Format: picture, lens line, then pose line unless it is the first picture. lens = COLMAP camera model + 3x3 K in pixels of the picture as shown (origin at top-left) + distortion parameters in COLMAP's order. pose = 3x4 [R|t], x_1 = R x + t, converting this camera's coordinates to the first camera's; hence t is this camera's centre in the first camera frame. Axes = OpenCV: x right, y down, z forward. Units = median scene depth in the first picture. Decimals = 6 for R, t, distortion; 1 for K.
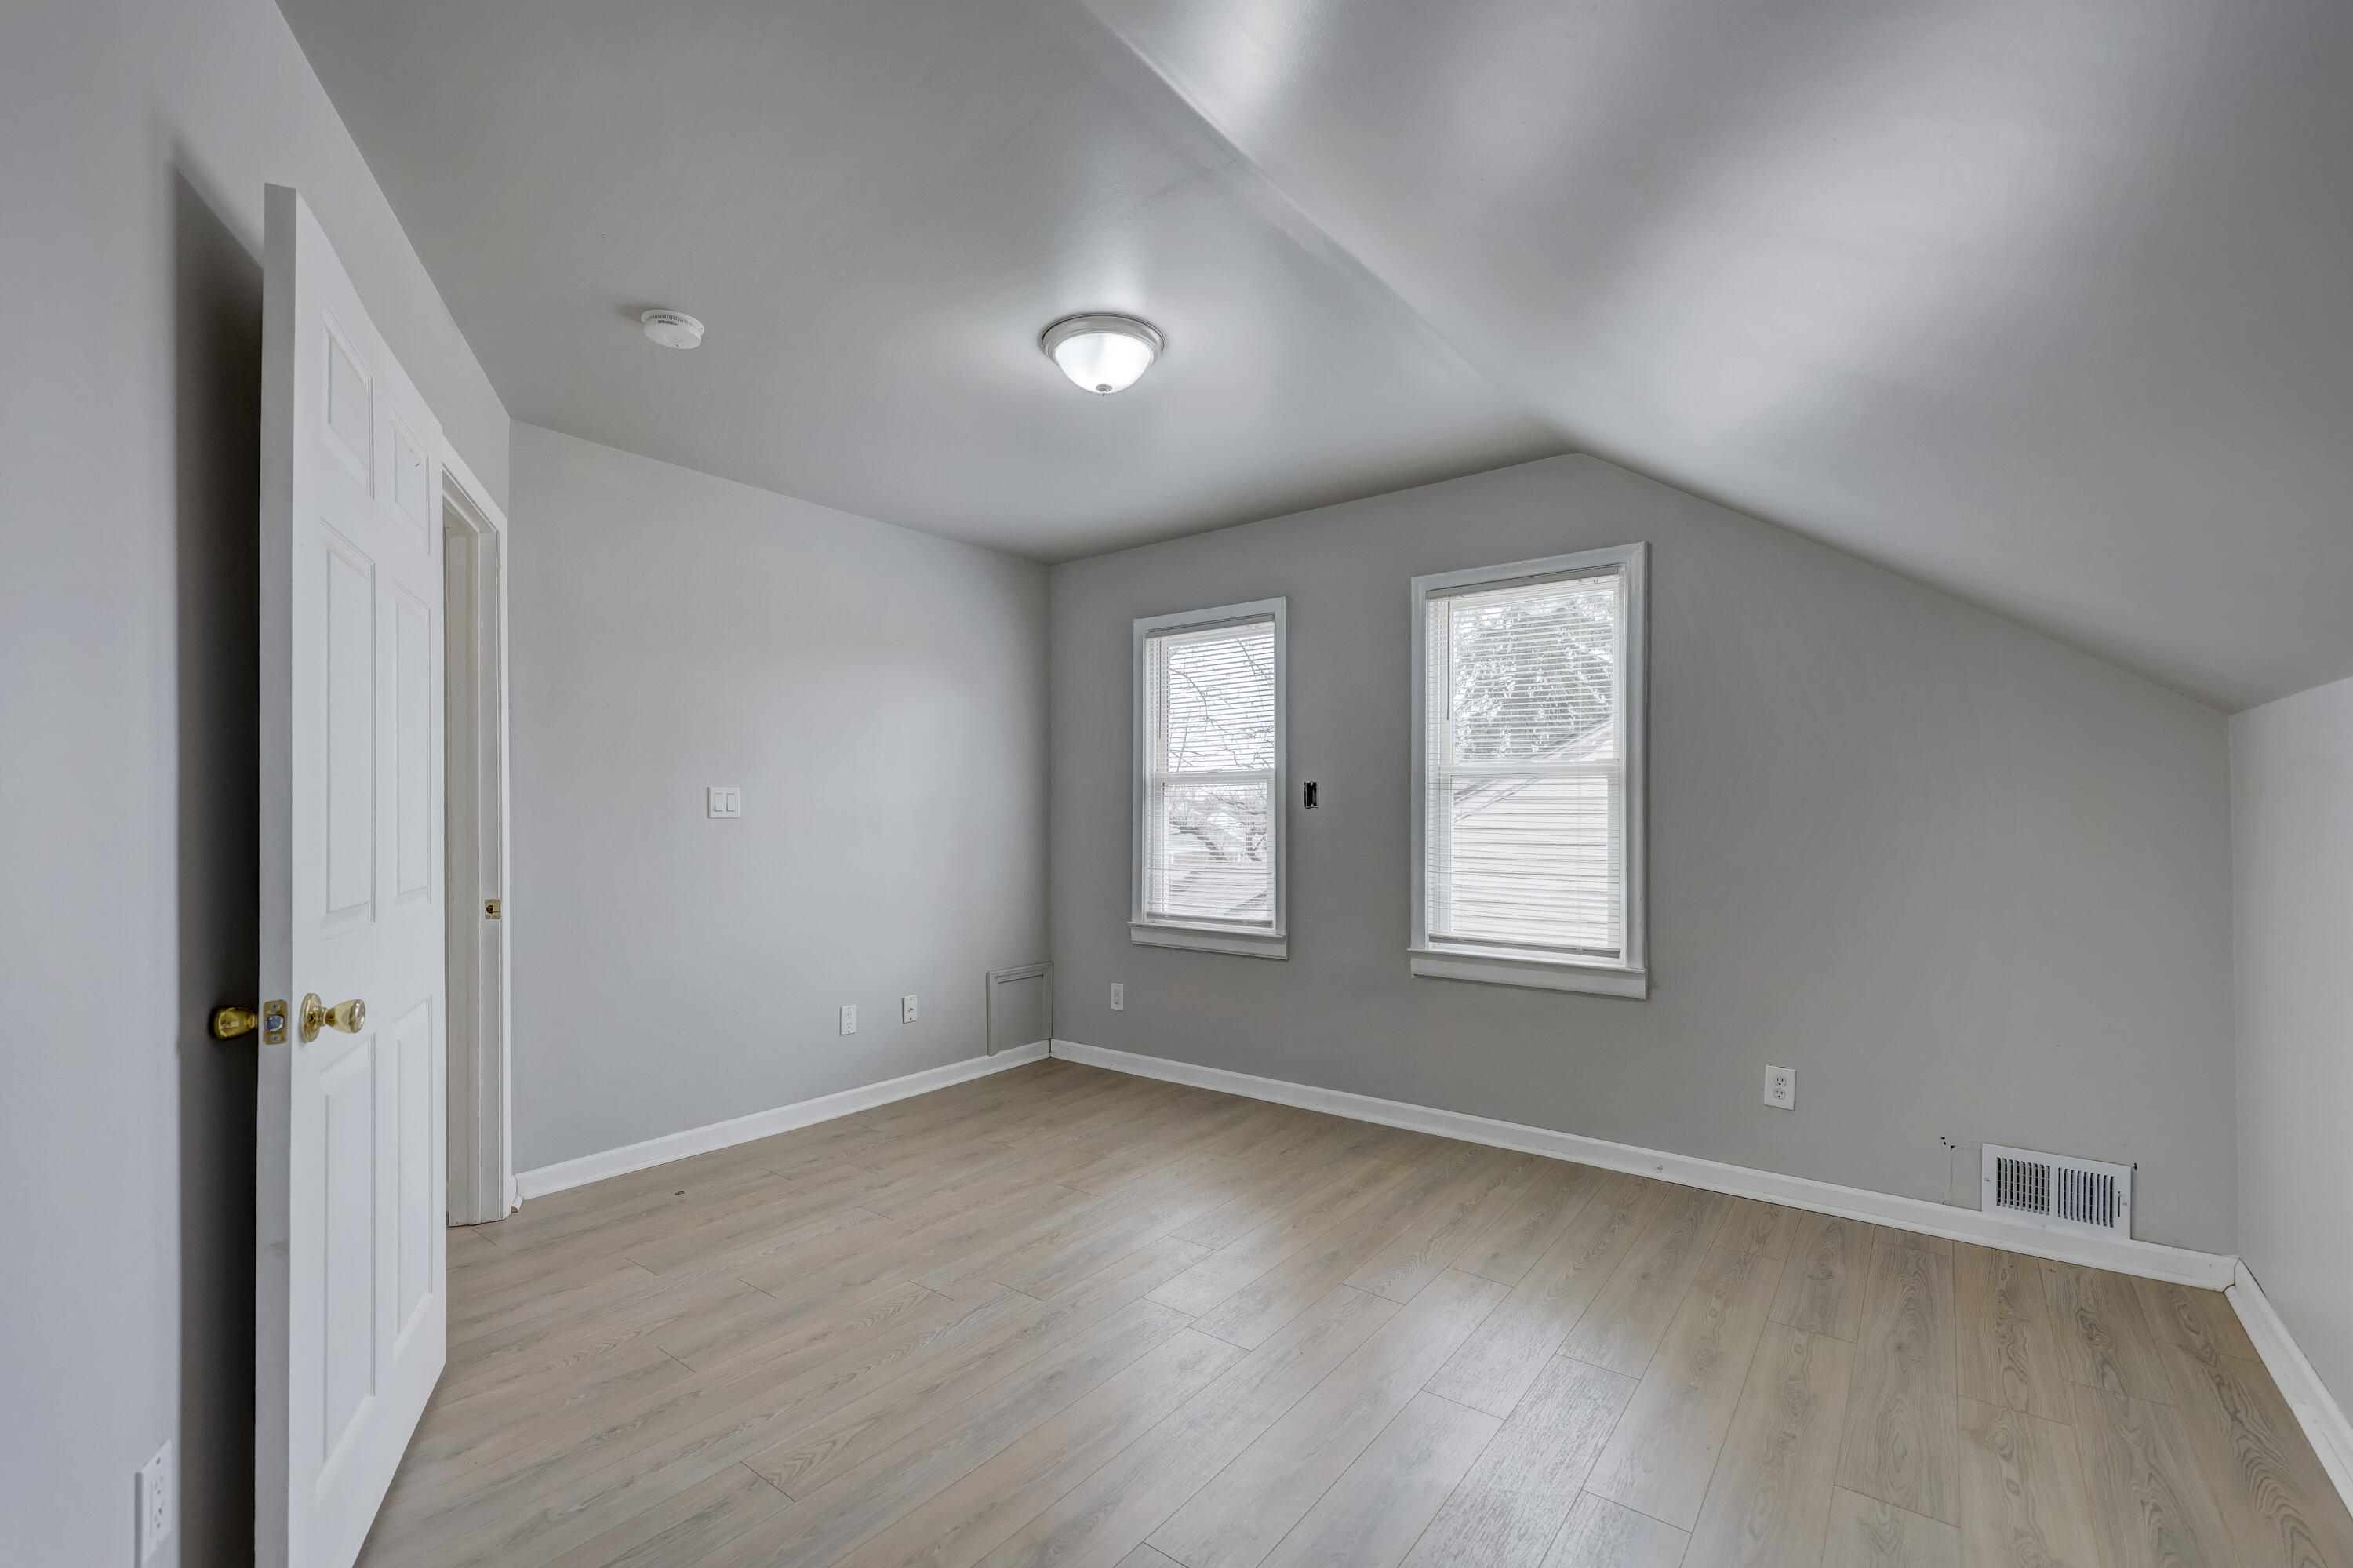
lens RADIAL K [[981.5, 0, 1180.0], [0, 981.5, 802.9], [0, 0, 1]] dist [0.002849, -0.000202]
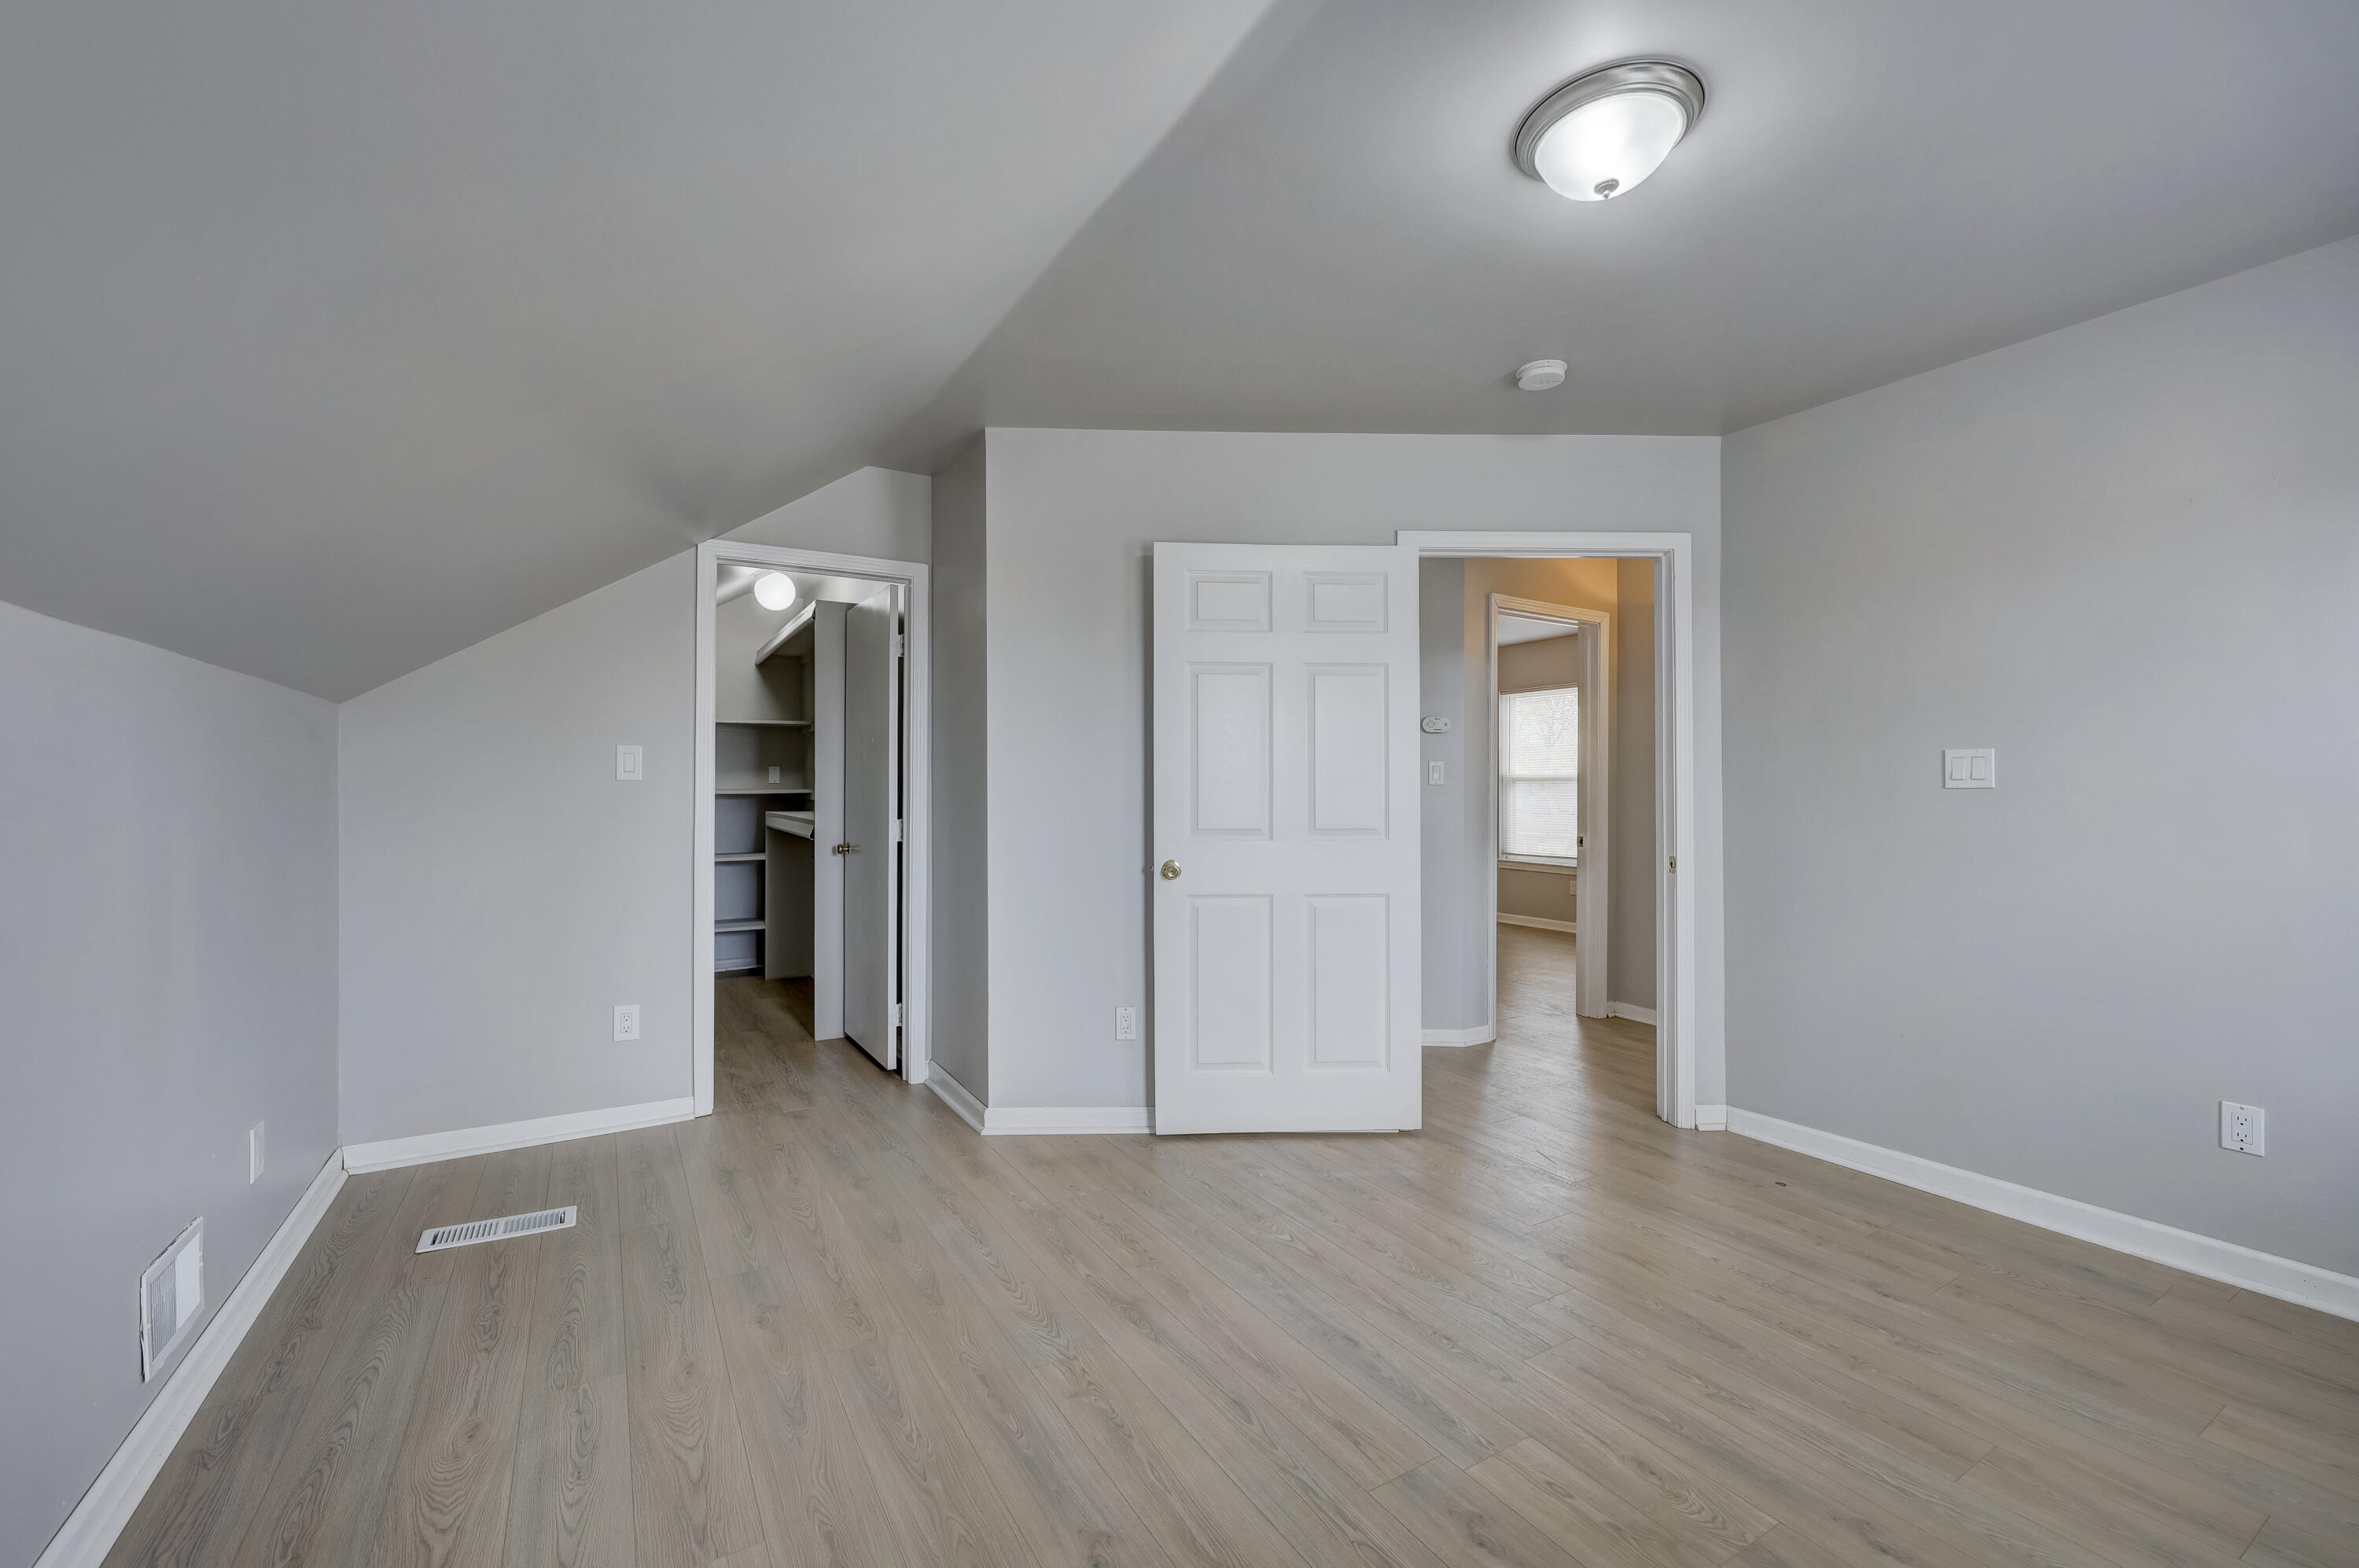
lens RADIAL K [[984.0, 0, 1183.1], [0, 984.0, 802.9], [0, 0, 1]] dist [0.002849, -0.000202]
pose [[-0.373607, 0.009917, -0.927534, 0.519236], [0.016802, 0.999851, 0.003922, 0.013217], [0.927435, -0.014119, -0.373718, 0.728825]]
